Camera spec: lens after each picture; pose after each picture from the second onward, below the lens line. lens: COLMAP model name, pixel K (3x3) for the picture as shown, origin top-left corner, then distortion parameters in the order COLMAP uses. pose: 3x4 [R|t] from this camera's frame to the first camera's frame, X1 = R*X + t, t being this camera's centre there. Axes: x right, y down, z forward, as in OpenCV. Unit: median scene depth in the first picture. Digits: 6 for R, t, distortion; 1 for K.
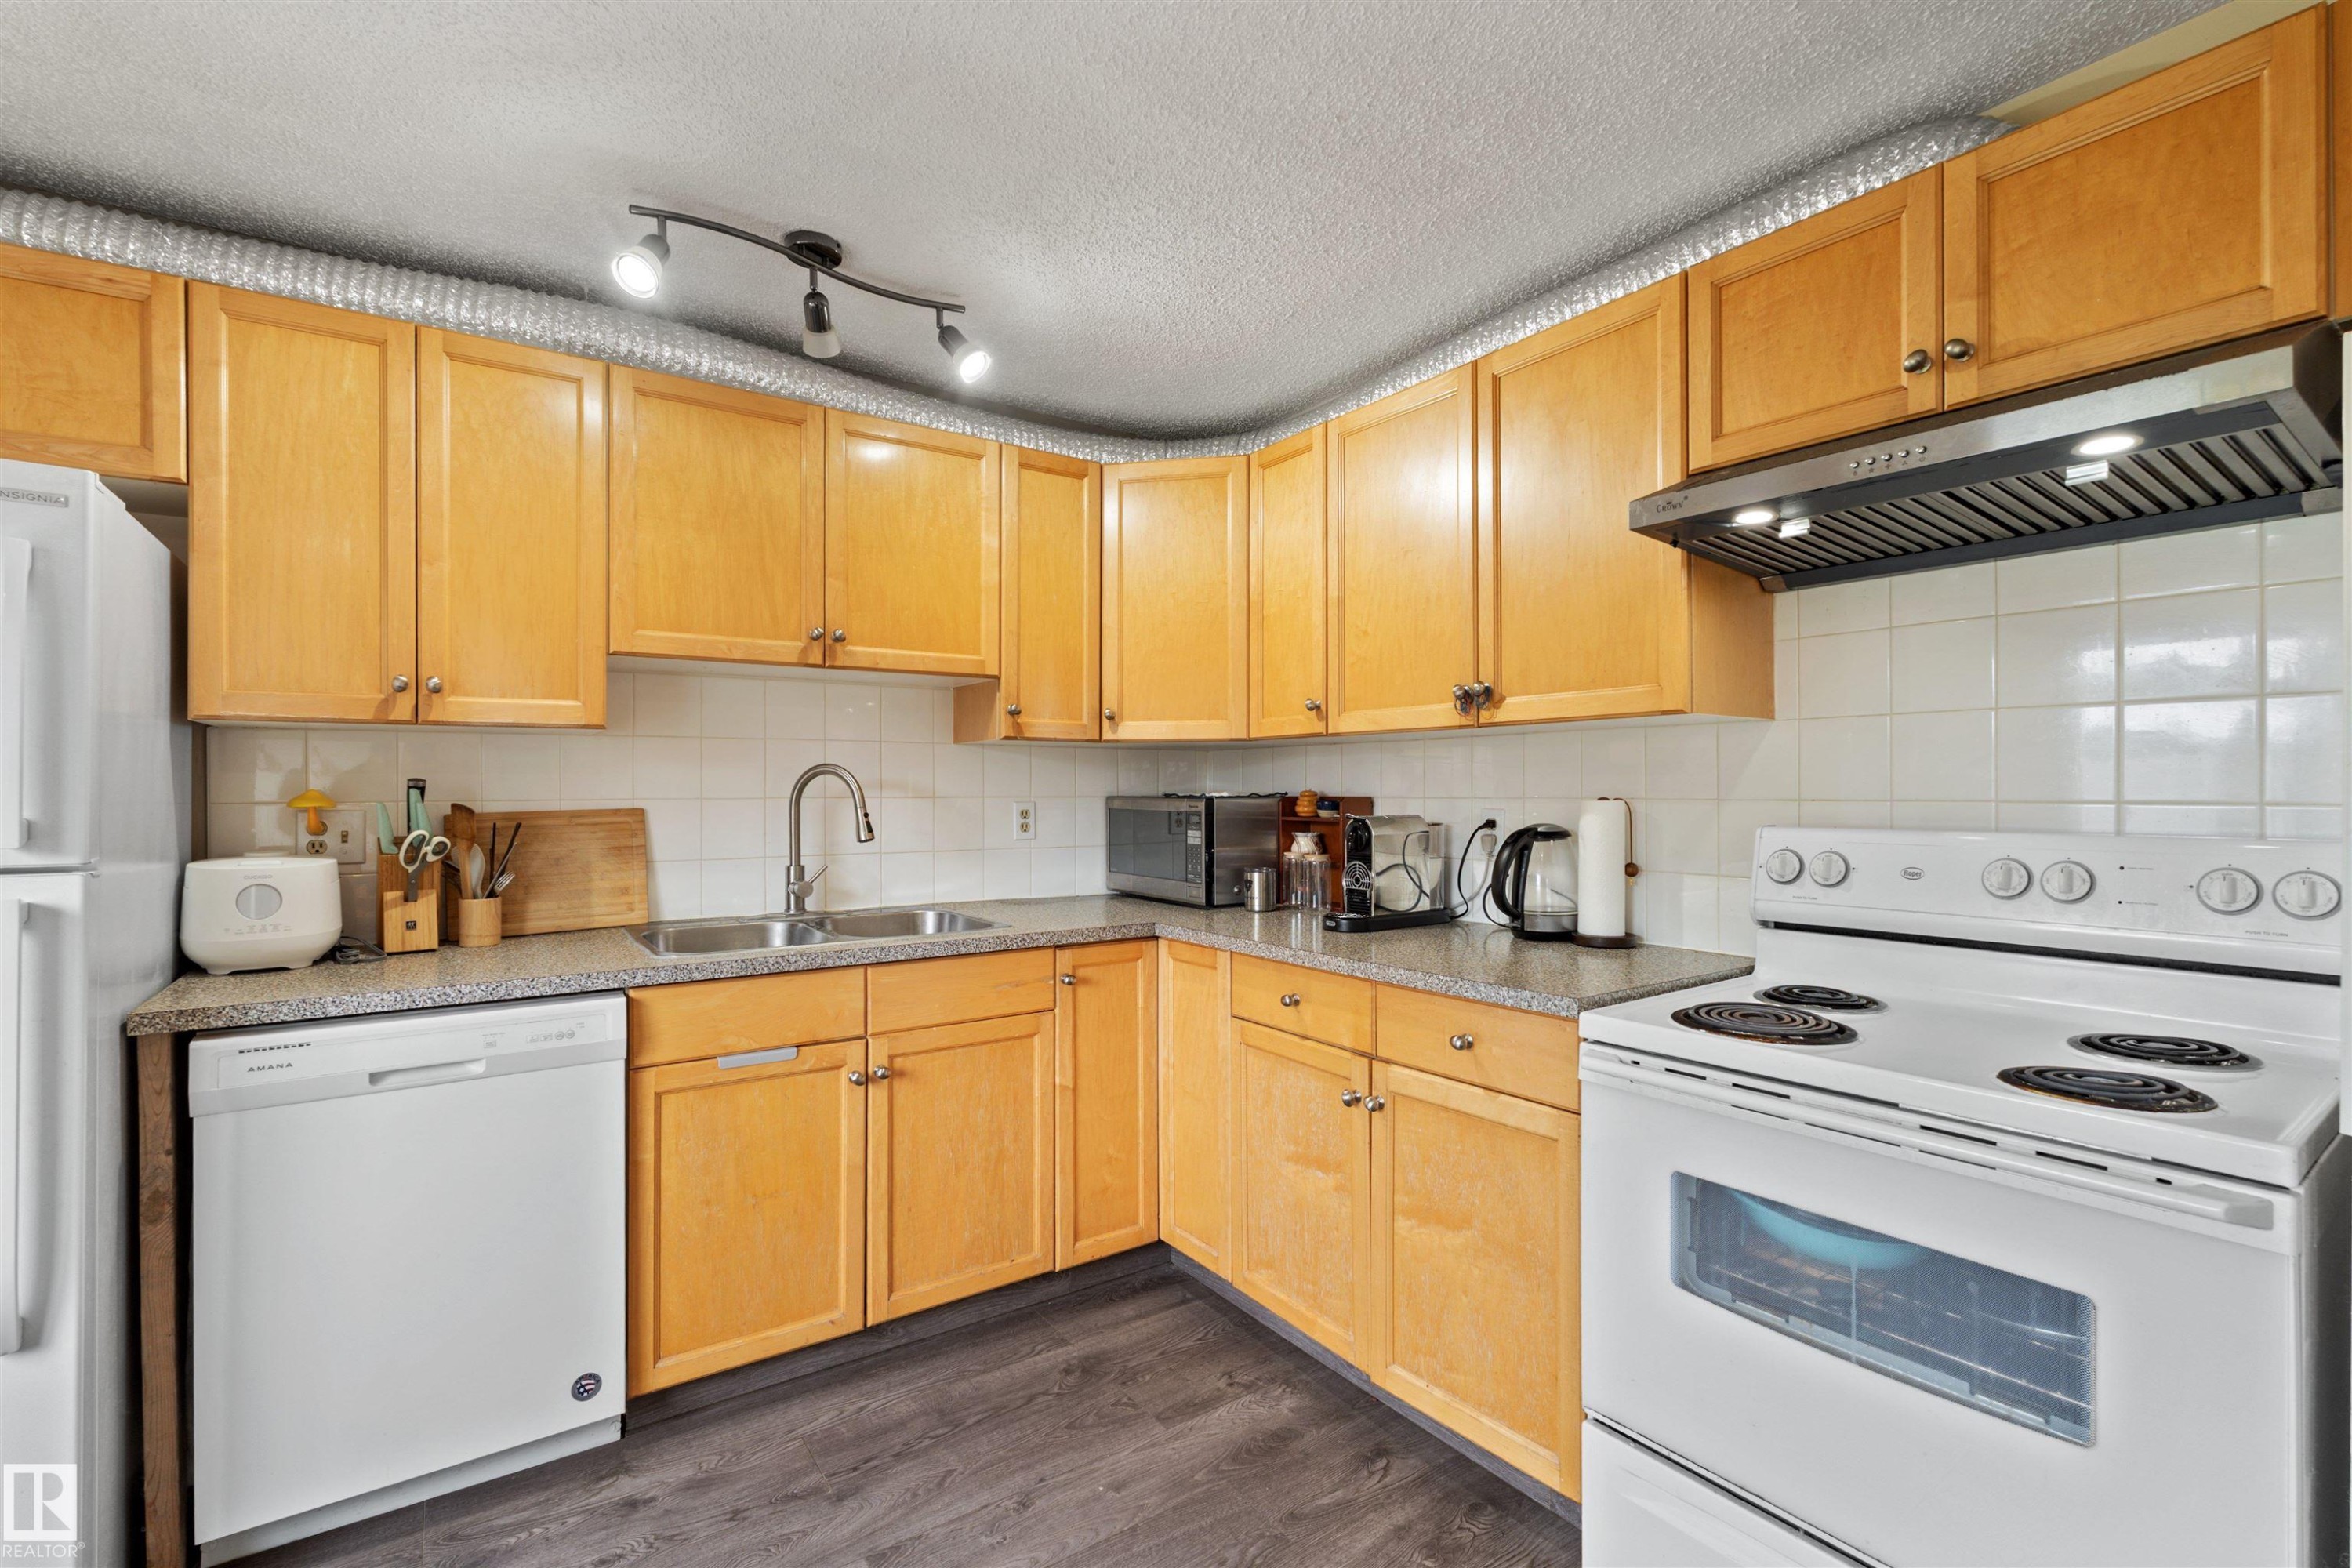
lens RADIAL K [[1036.0, 0, 1176.0], [0, 1036.0, 784.0], [0, 0, 1]] dist [-0.000770, 0.000402]
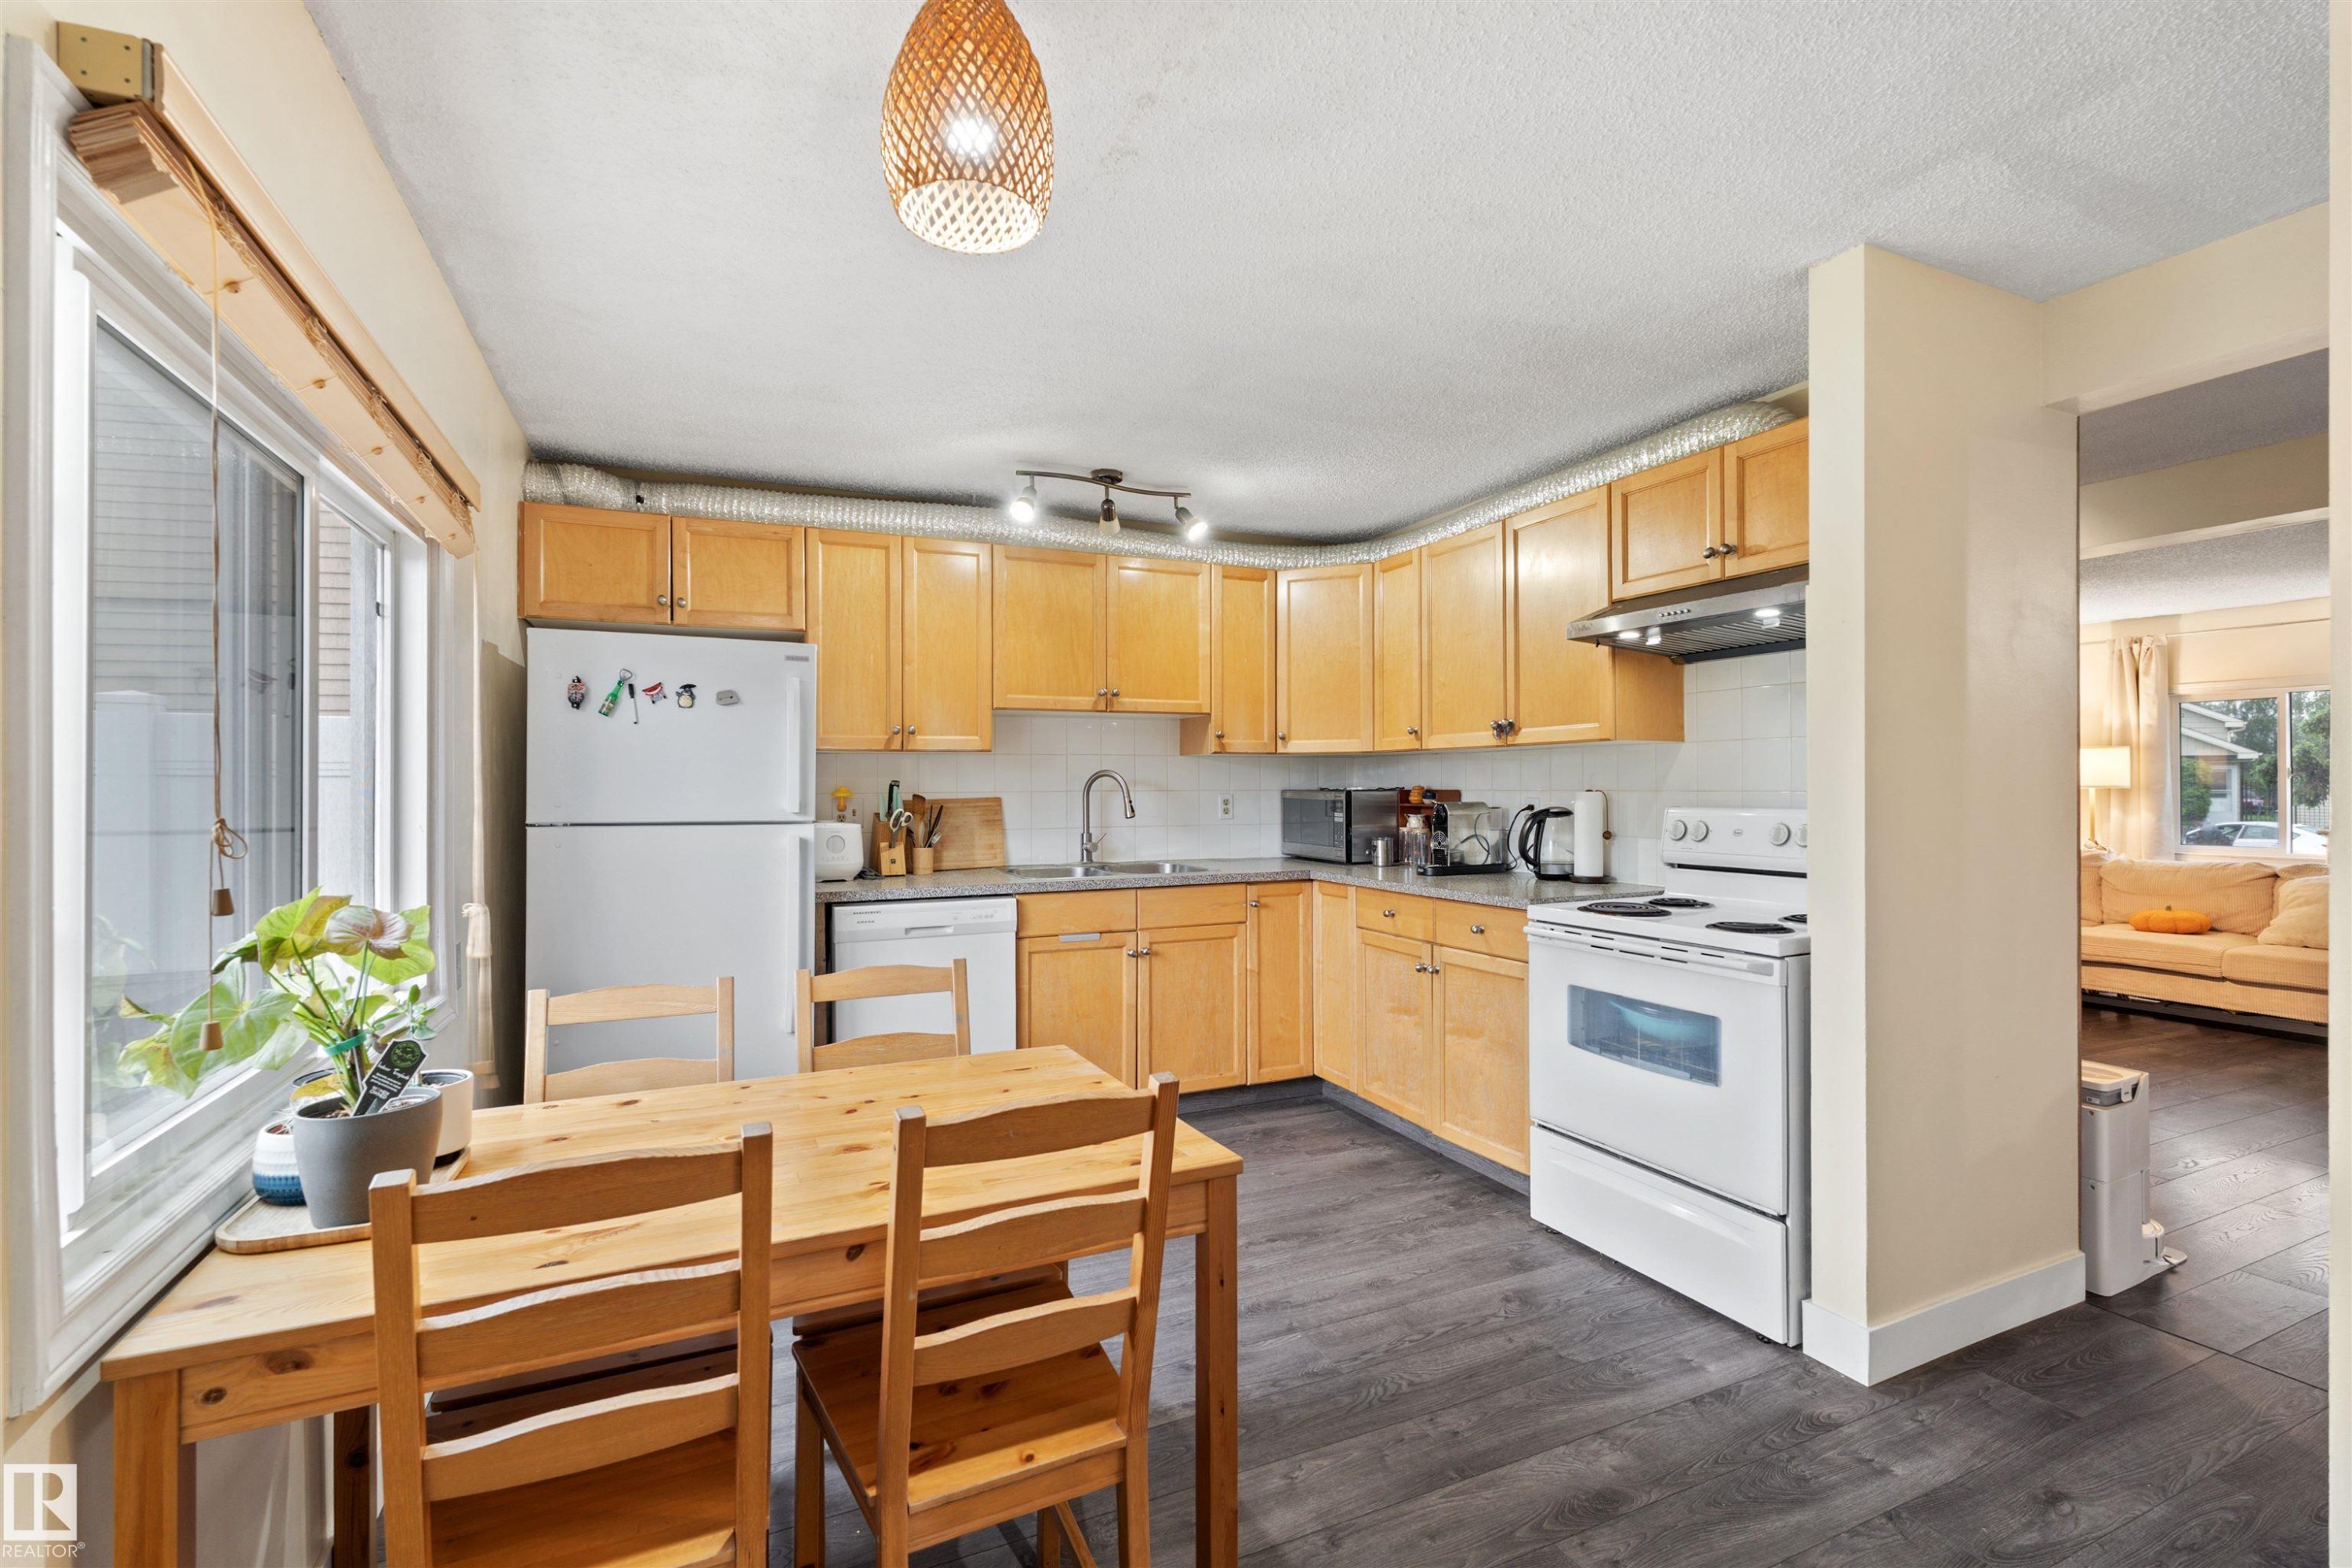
lens RADIAL K [[1036.0, 0, 1176.0], [0, 1036.0, 784.0], [0, 0, 1]] dist [-0.000770, 0.000402]
pose [[0.983127, -0.002687, -0.182905, 0.071958], [0.003517, 0.999985, 0.004211, -0.004453], [0.182891, -0.004783, 0.983121, -0.615650]]
